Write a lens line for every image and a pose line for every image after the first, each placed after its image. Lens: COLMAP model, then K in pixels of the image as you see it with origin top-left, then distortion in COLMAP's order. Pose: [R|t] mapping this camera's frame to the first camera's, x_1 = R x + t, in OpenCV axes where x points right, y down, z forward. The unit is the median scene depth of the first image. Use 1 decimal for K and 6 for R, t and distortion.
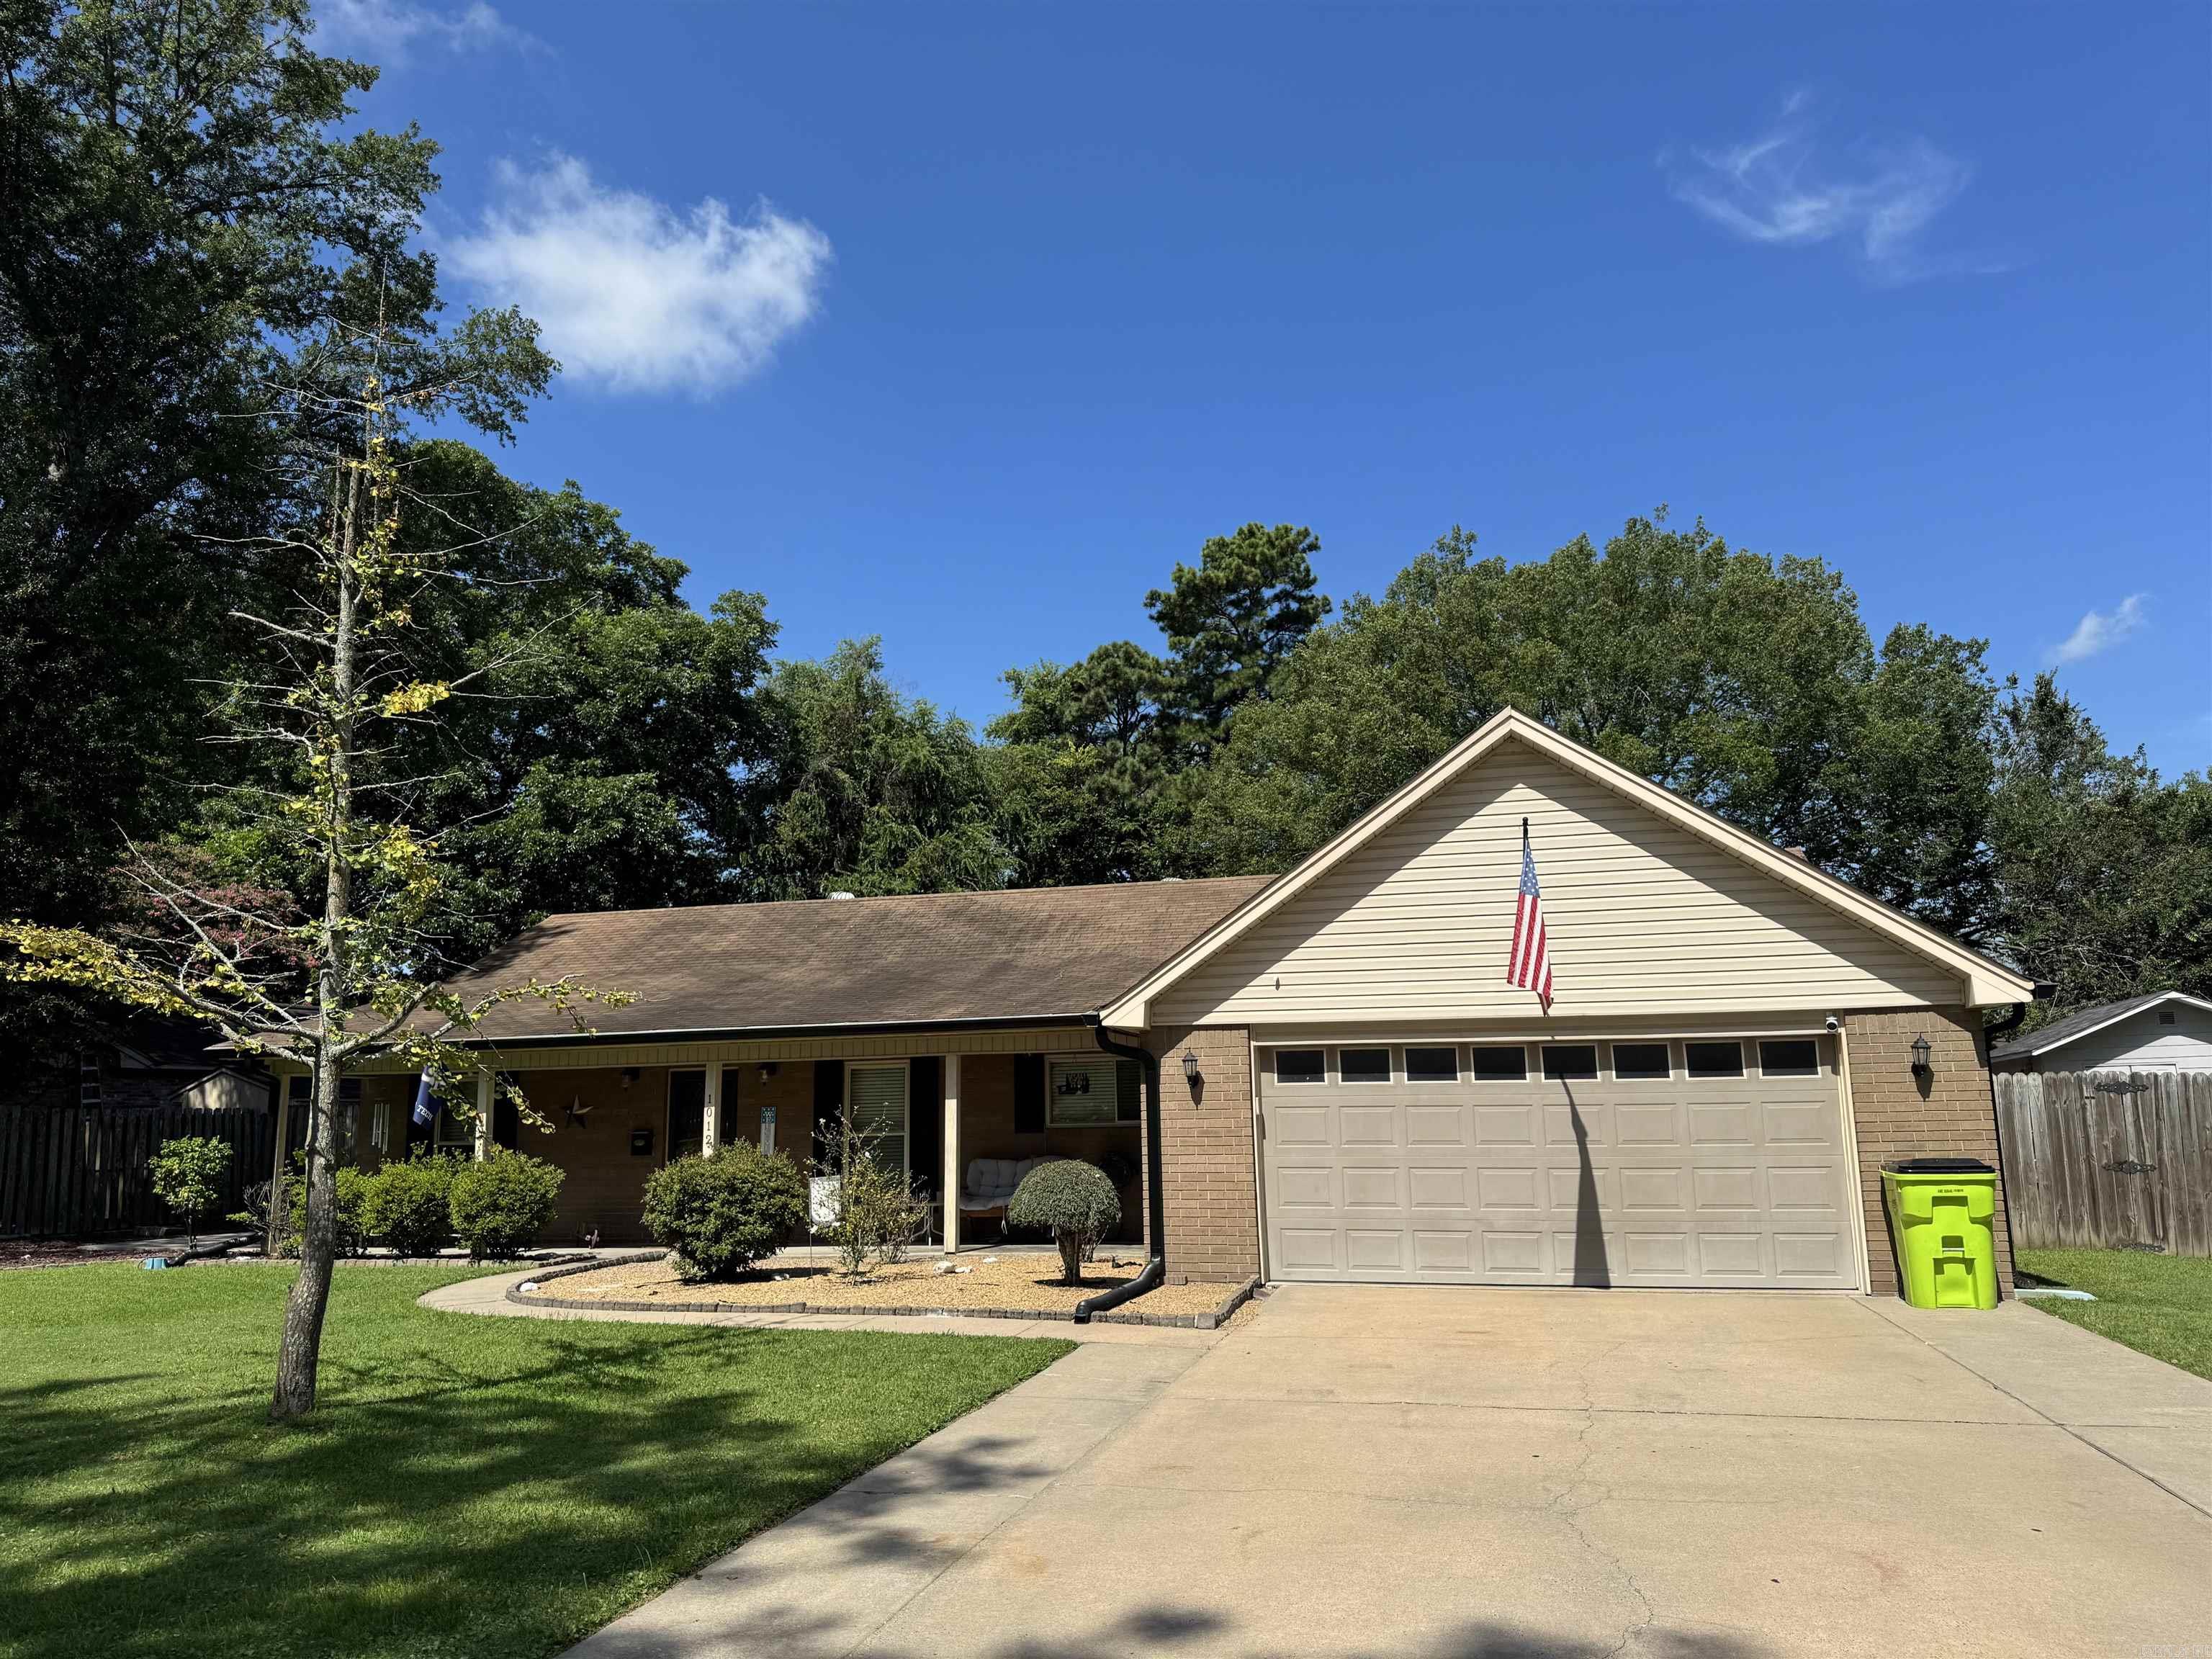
lens RADIAL K [[1564.8, 0, 1195.4], [0, 1564.8, 865.8], [0, 0, 1]] dist [0.068155, -0.074353]
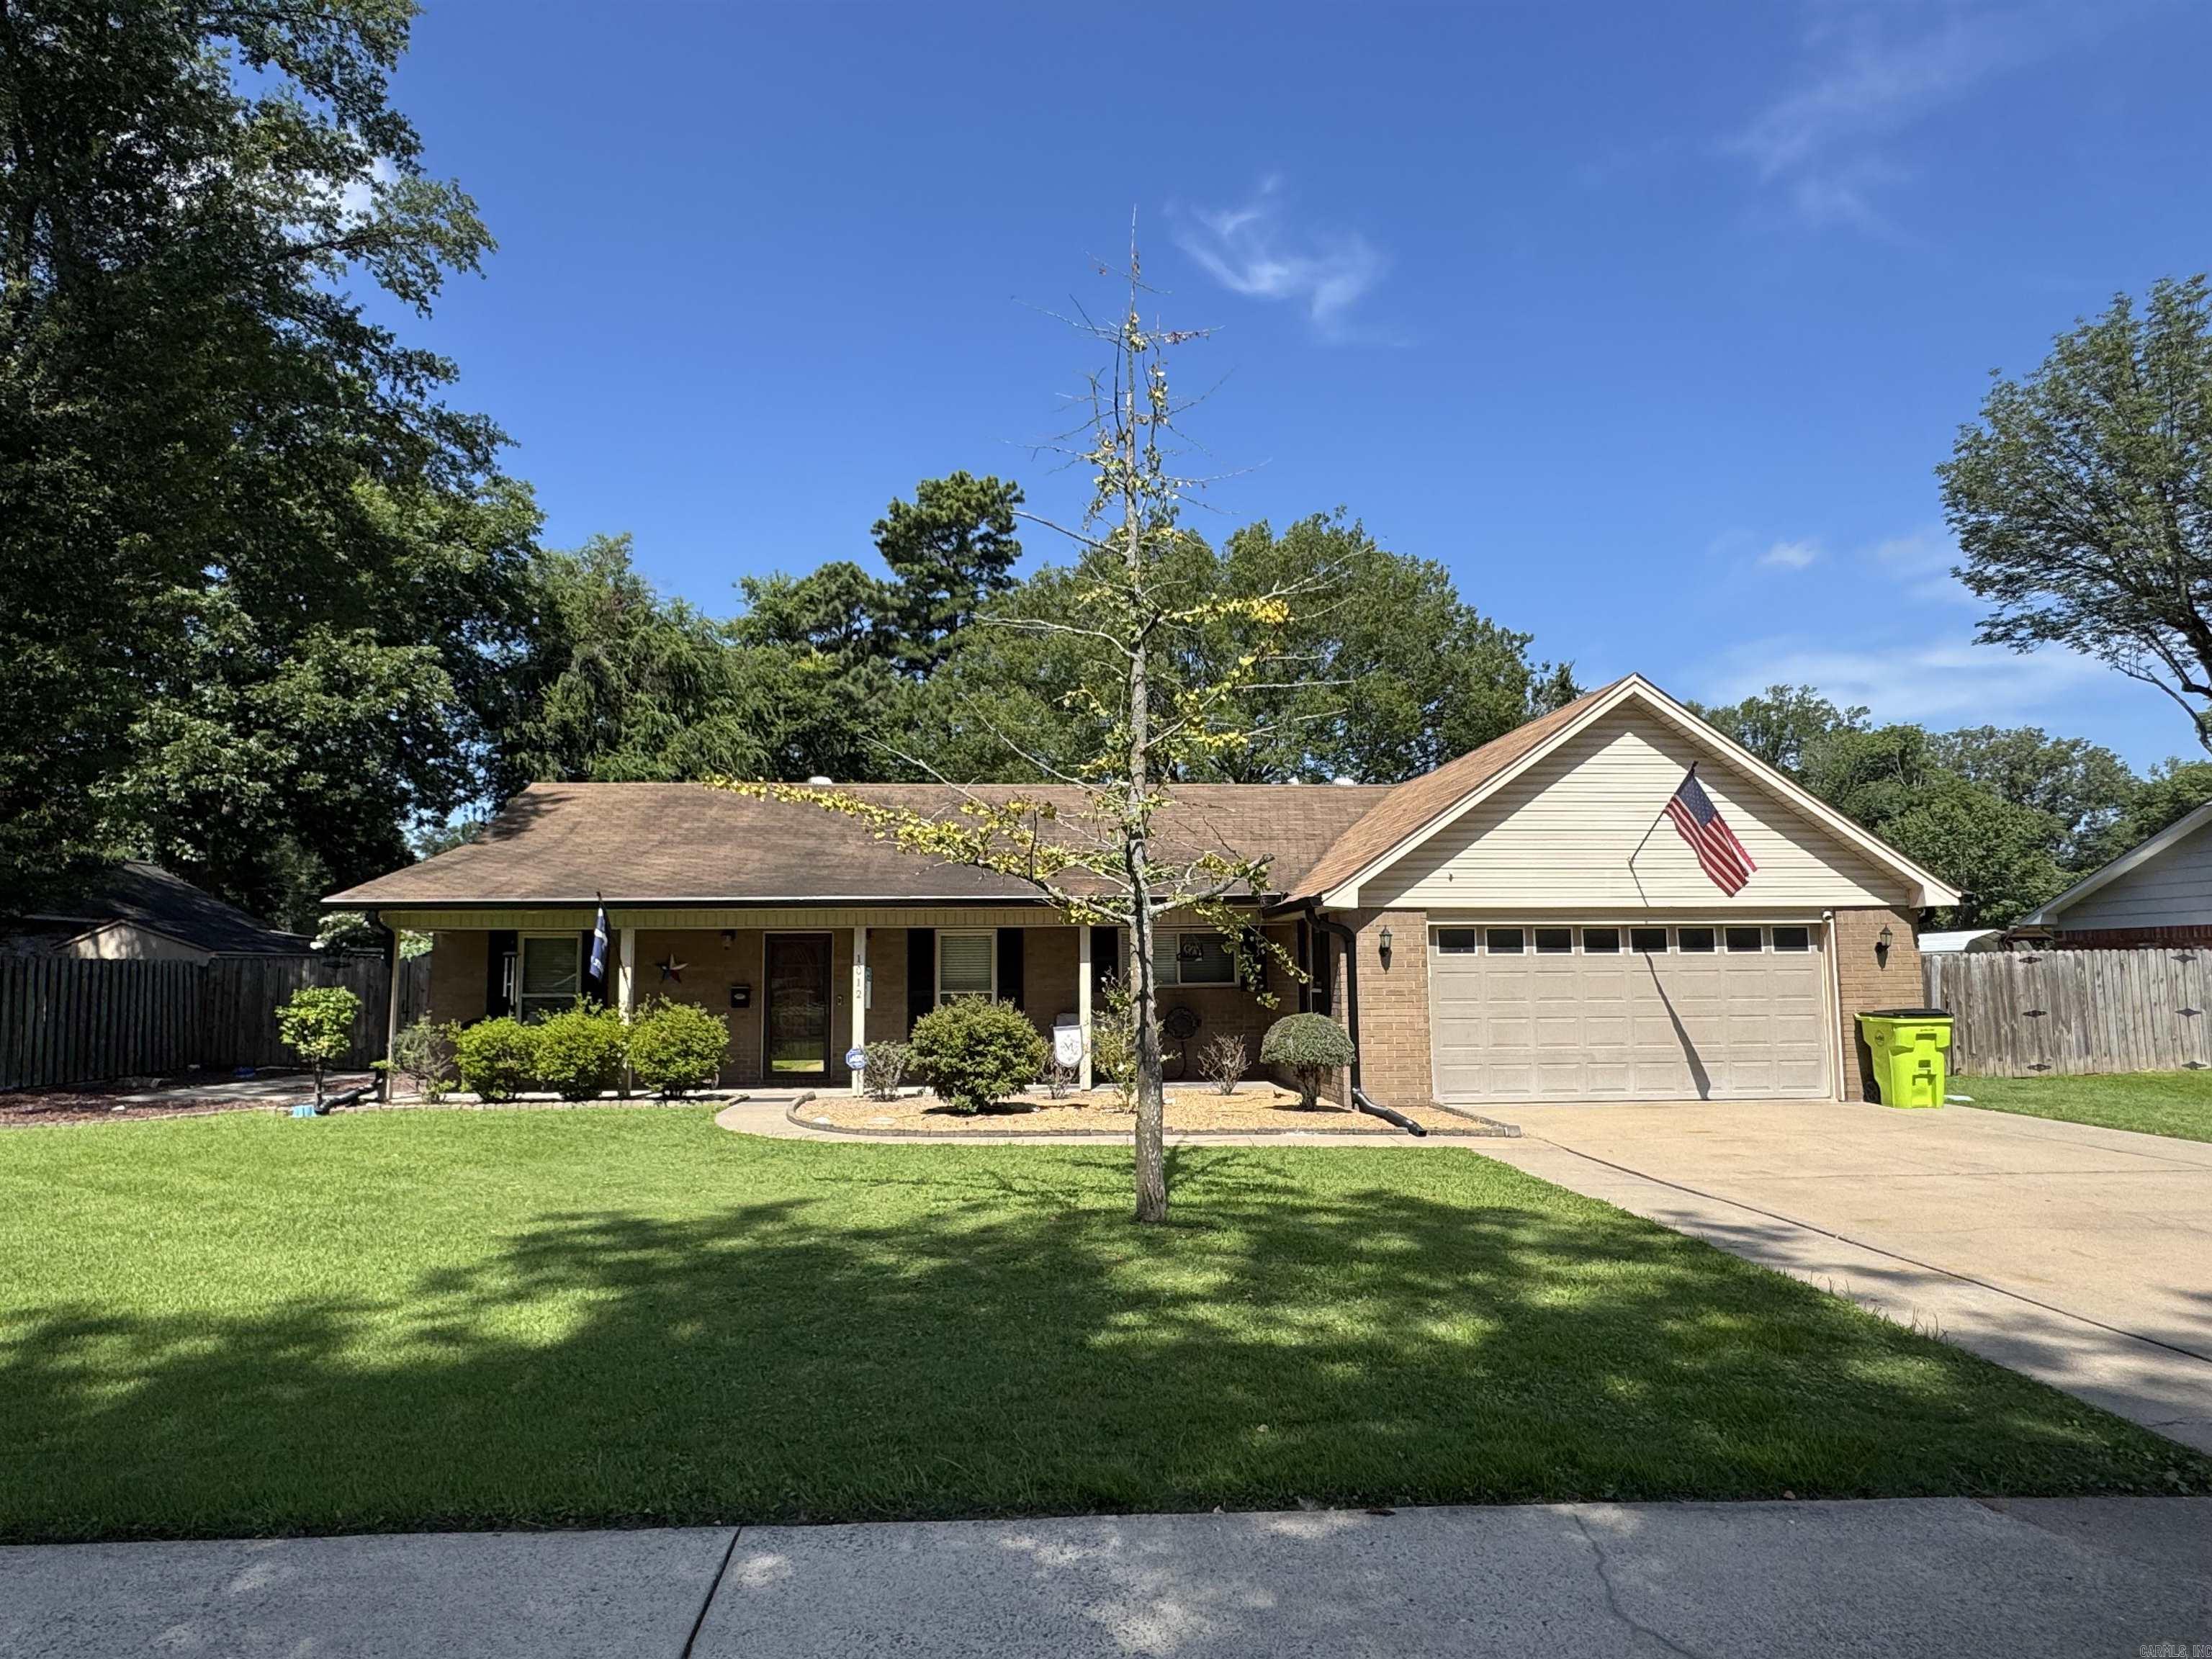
lens RADIAL K [[1321.7, 0, 1173.7], [0, 1321.7, 856.0], [0, 0, 1]] dist [-0.015070, 0.004527]
pose [[0.946357, 0.038553, 0.320816, -0.162237], [-0.058354, 0.996923, 0.052334, 0.005132], [-0.317811, -0.068247, 0.945695, 0.018098]]
